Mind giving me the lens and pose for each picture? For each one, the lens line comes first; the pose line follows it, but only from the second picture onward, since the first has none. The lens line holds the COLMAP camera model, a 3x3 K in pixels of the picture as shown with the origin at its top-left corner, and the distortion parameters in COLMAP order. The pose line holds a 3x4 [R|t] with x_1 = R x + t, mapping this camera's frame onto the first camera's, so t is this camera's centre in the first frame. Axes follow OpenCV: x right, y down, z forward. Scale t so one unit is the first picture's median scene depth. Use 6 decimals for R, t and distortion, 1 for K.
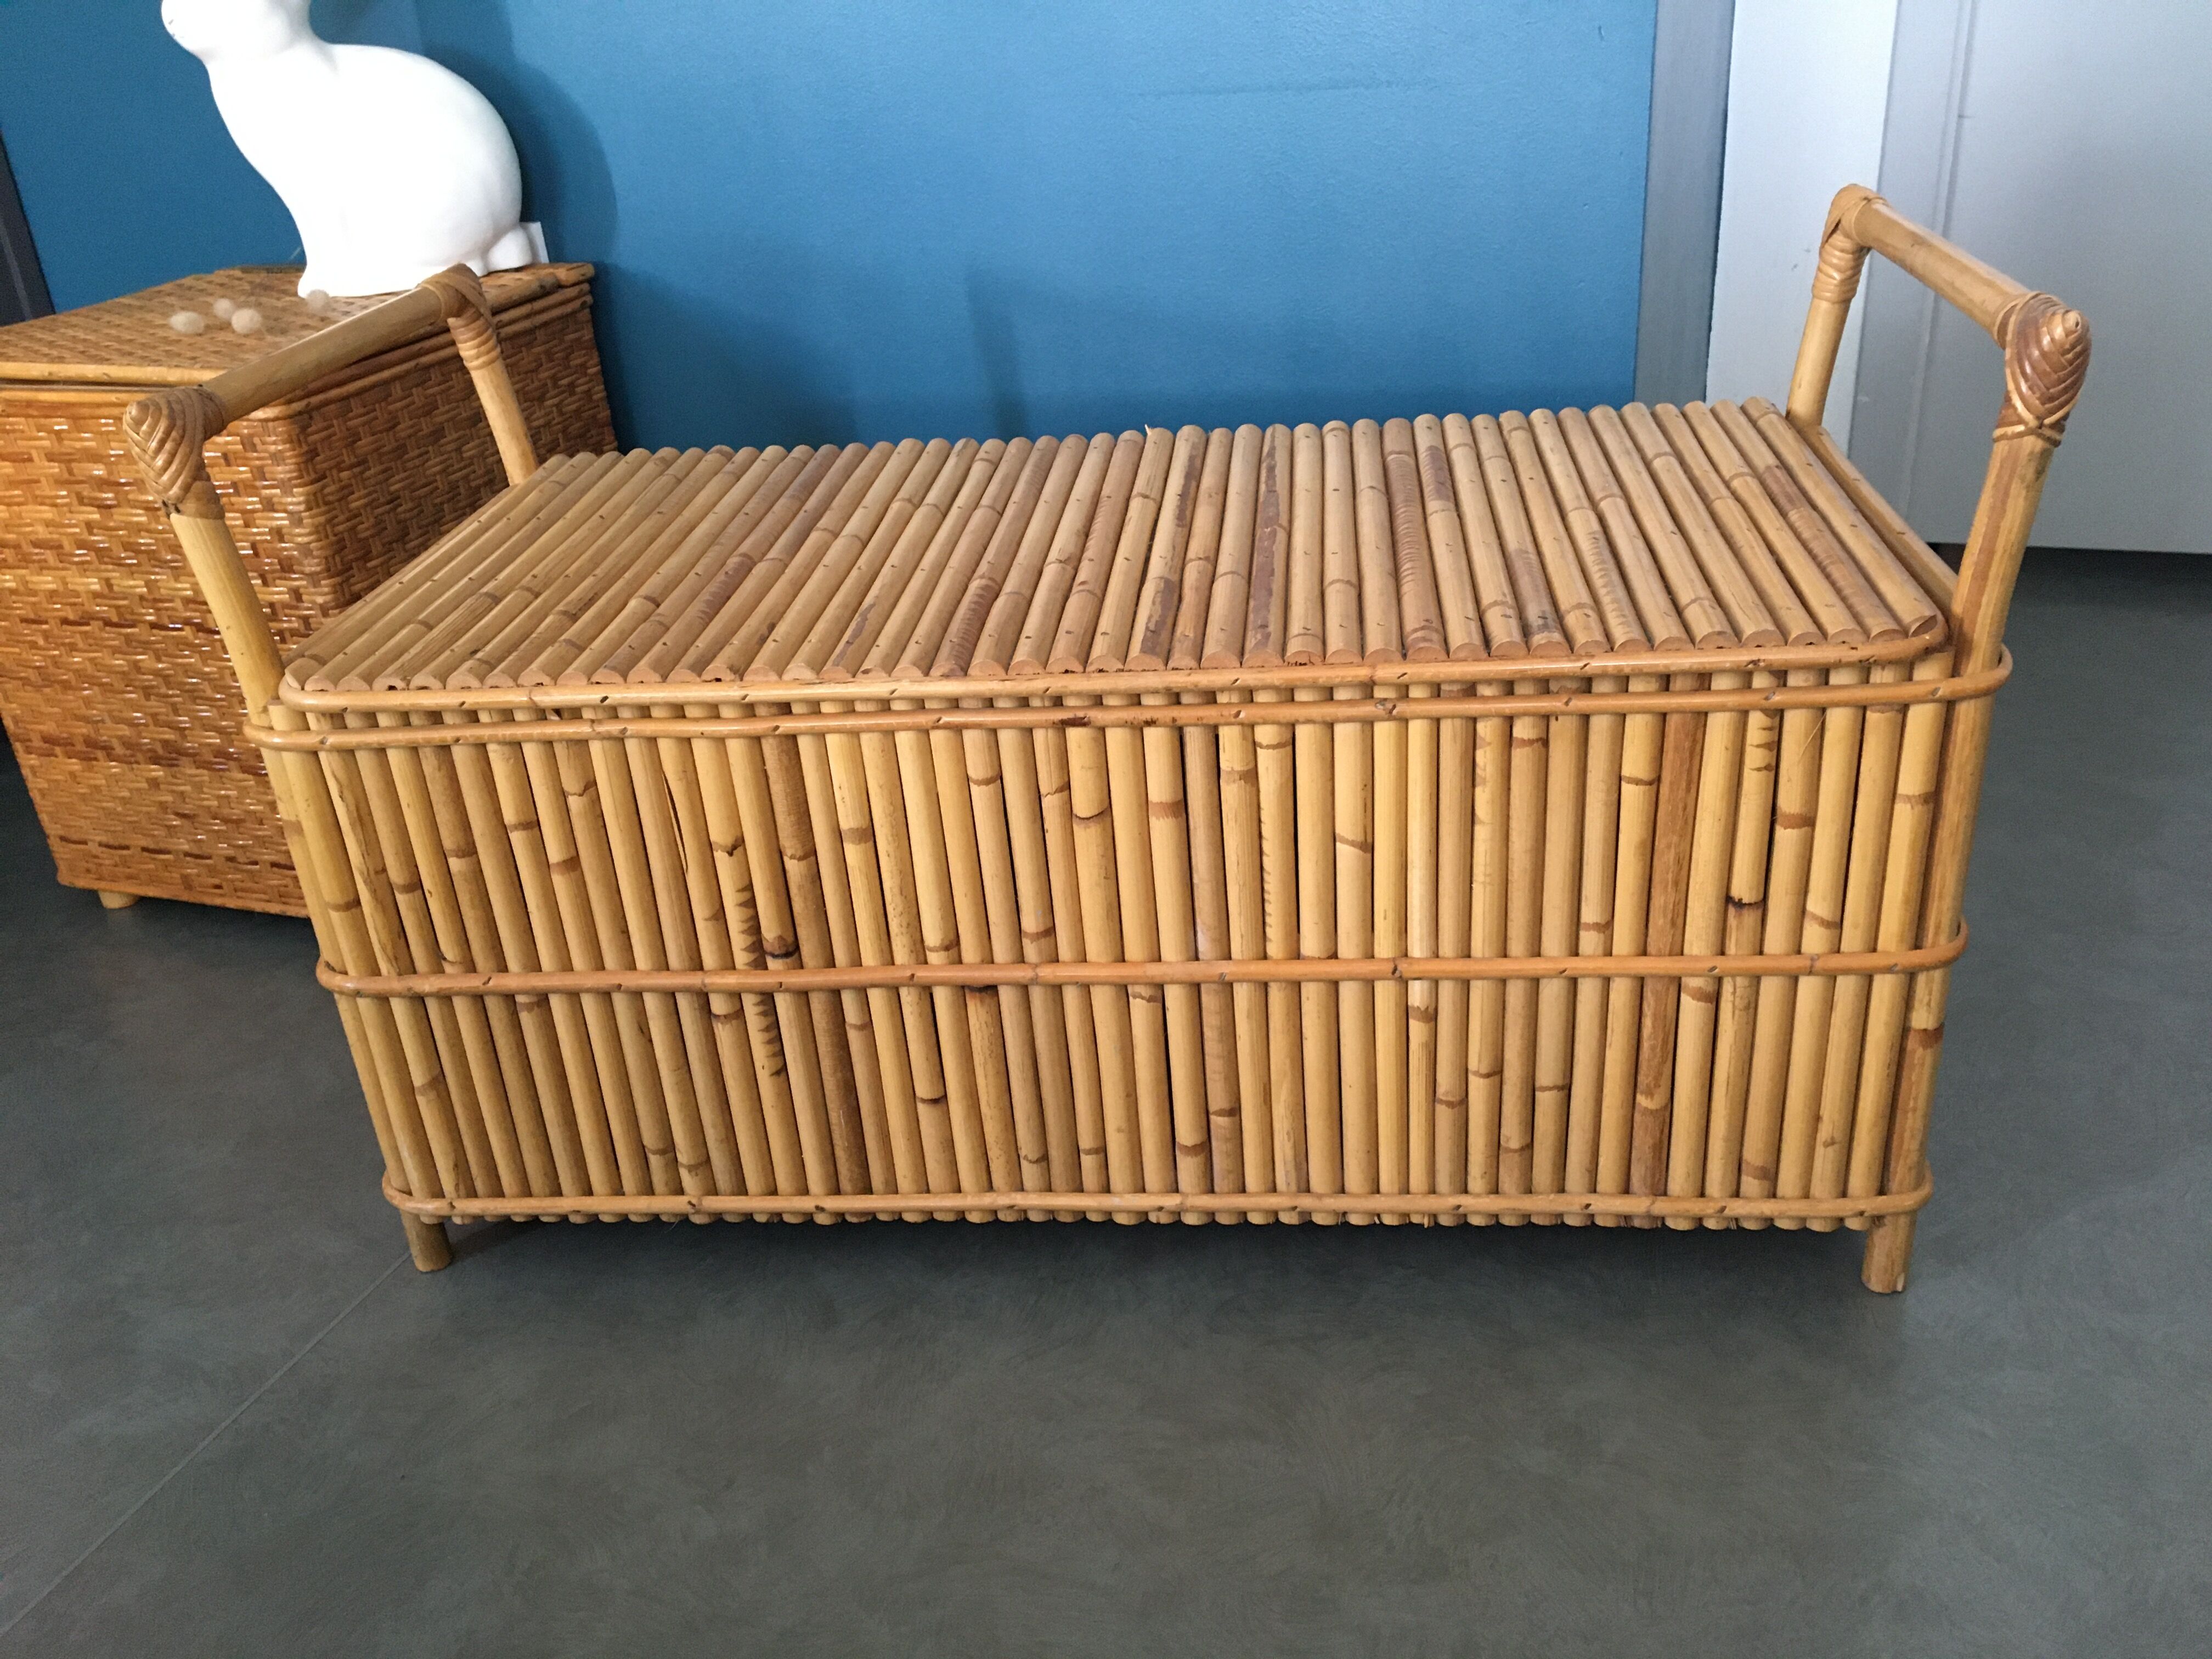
lens RADIAL K [[1919.1, 0, 1109.6], [0, 1919.1, 835.9], [0, 0, 1]] dist [0.033009, -0.036917]
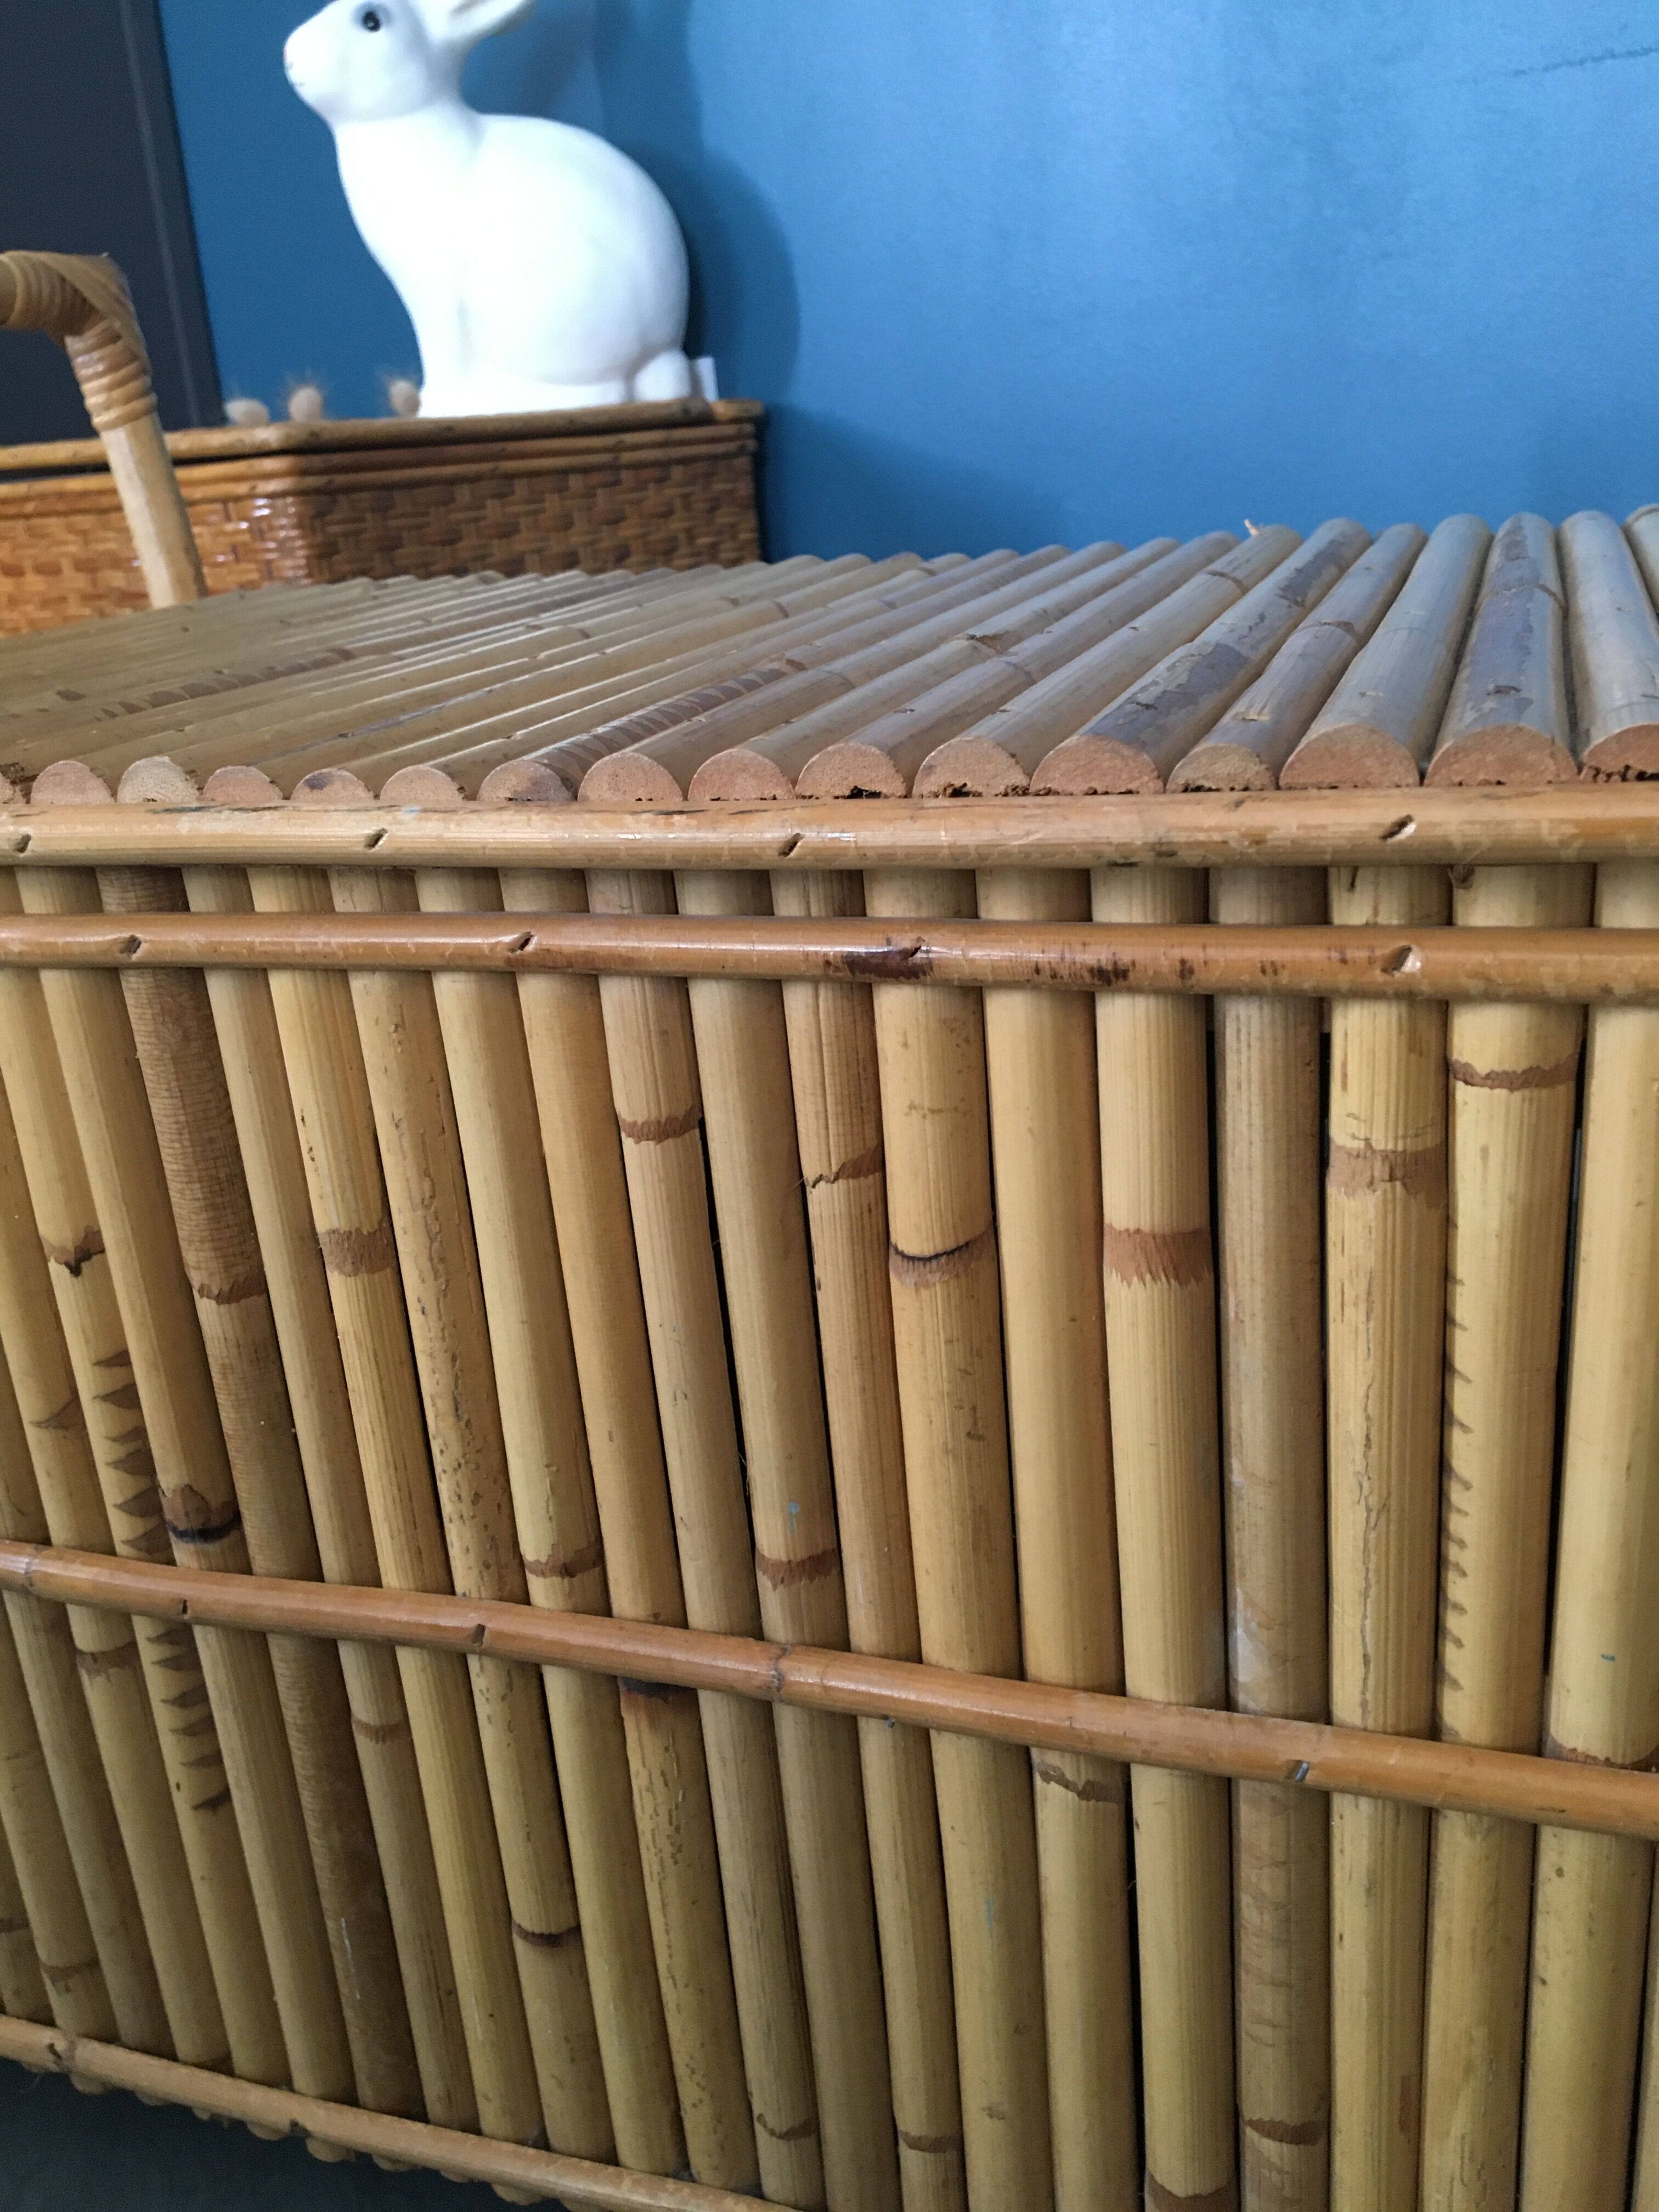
lens RADIAL K [[1919.1, 0, 841.8], [0, 1919.1, 1087.9], [0, 0, 1]] dist [0.033009, -0.036917]
pose [[0.972971, 0.074870, -0.218452, 0.045800], [-0.100010, 0.989283, -0.106380, -0.001536], [0.208146, 0.125352, 0.970032, 0.638192]]
